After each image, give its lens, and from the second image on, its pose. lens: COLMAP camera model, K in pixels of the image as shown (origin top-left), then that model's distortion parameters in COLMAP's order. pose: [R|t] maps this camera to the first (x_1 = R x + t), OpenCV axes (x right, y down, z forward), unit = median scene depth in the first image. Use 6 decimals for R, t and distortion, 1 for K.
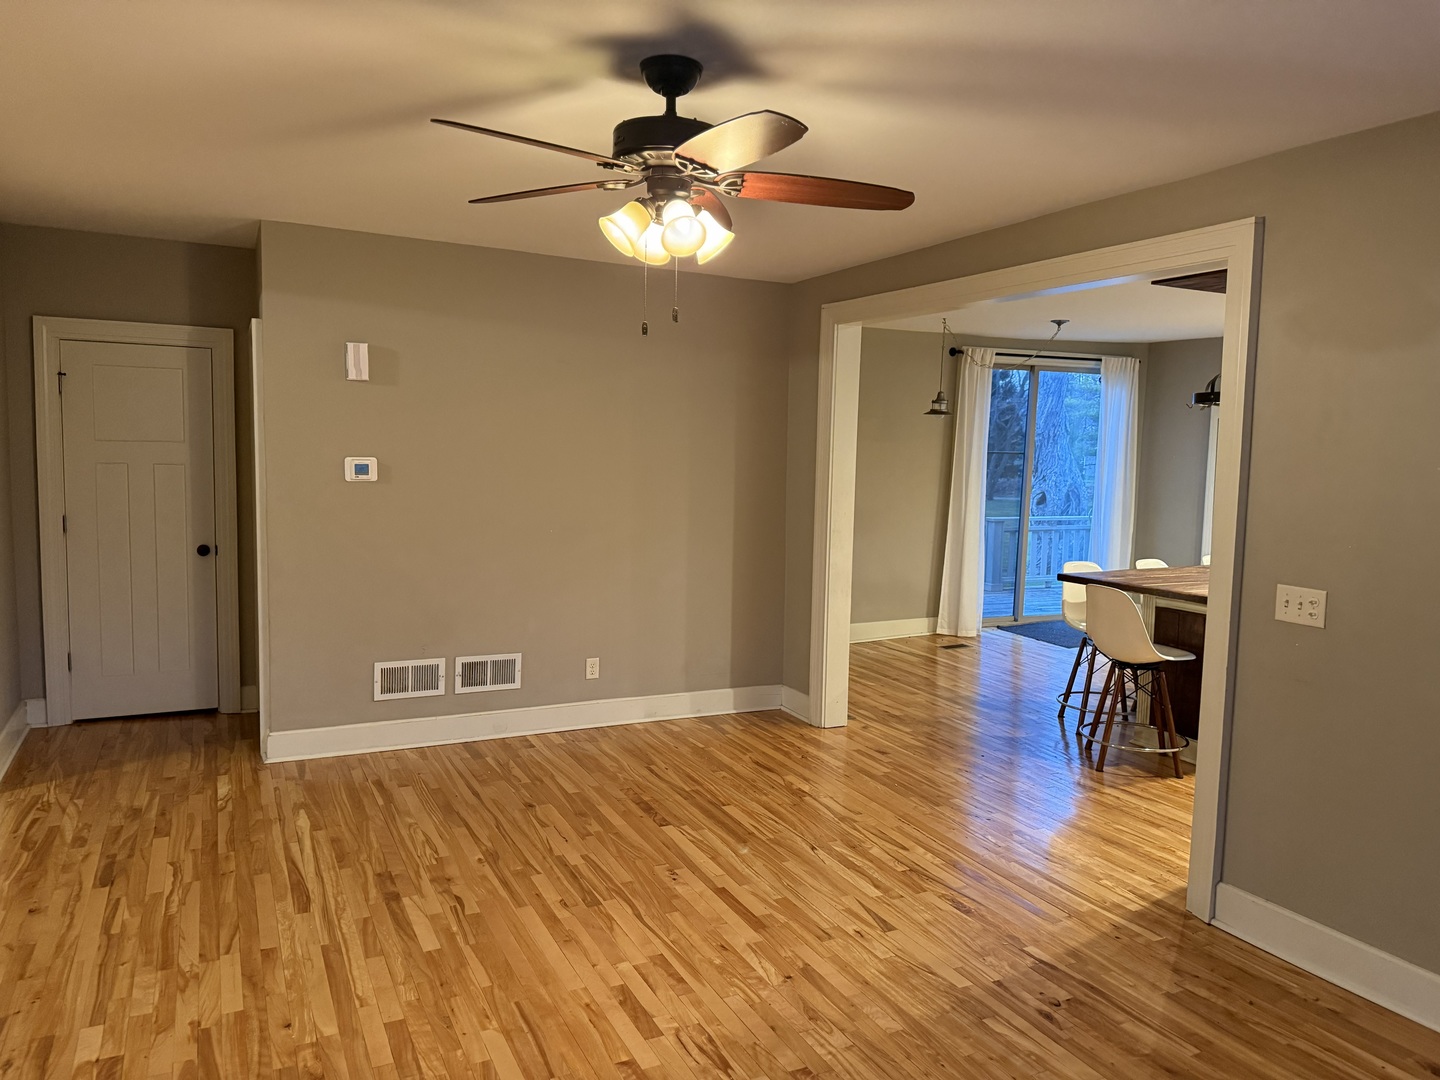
lens RADIAL K [[1005.1, 0, 718.2], [0, 1005.1, 518.9], [0, 0, 1]] dist [0.098860, -0.122701]
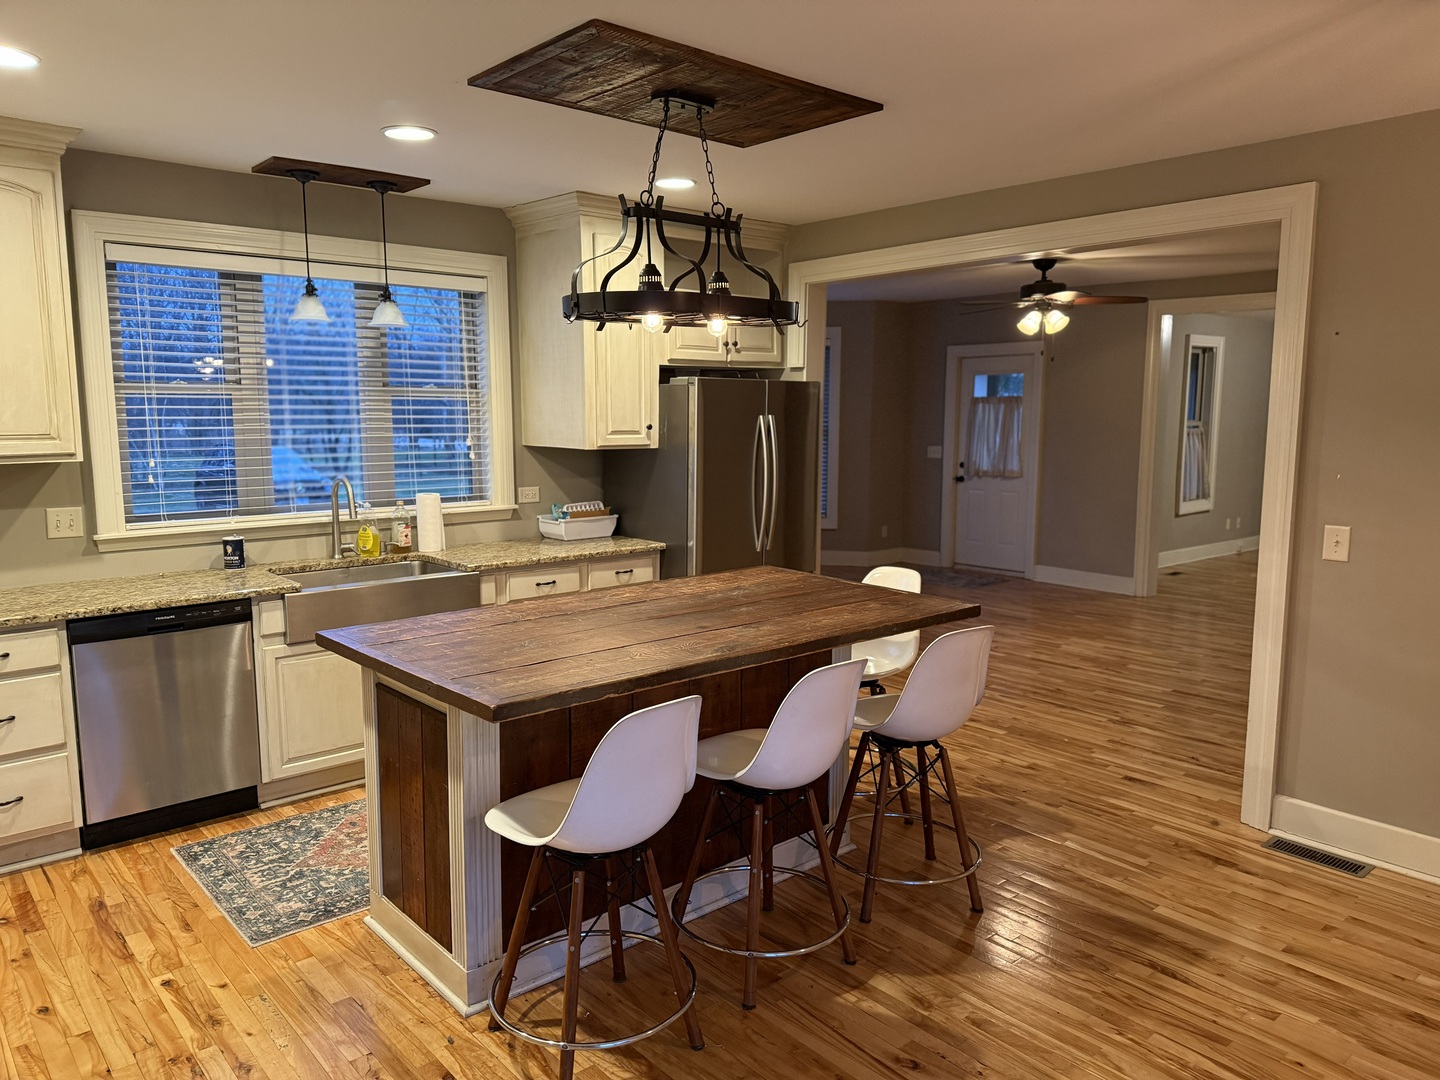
lens RADIAL K [[1005.1, 0, 714.4], [0, 1005.1, 535.3], [0, 0, 1]] dist [0.098860, -0.122701]
pose [[-0.967685, 0.005498, -0.252101, 0.806412], [-0.045510, 0.979537, 0.196053, -0.126653], [0.248020, 0.201191, -0.947633, 1.920423]]
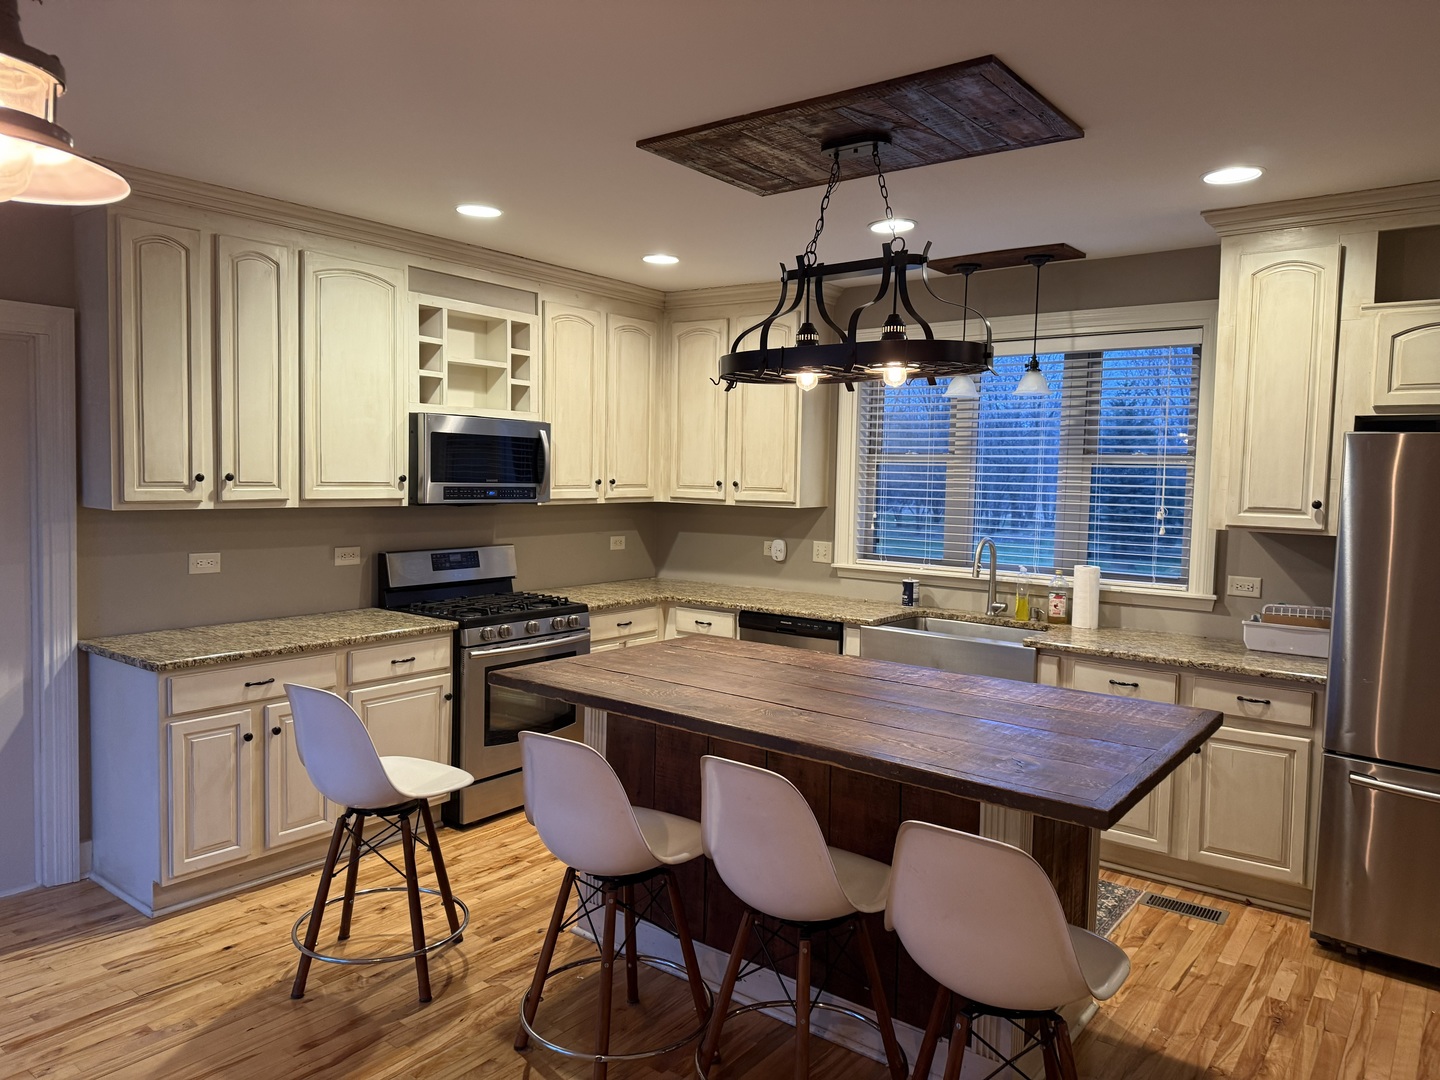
lens RADIAL K [[1005.1, 0, 723.4], [0, 1005.1, 527.3], [0, 0, 1]] dist [0.098860, -0.122701]
pose [[-0.438691, -0.086231, 0.894491, 0.098943], [0.037806, 0.992733, 0.114243, -0.113674], [-0.897842, 0.083935, -0.432243, 1.584752]]
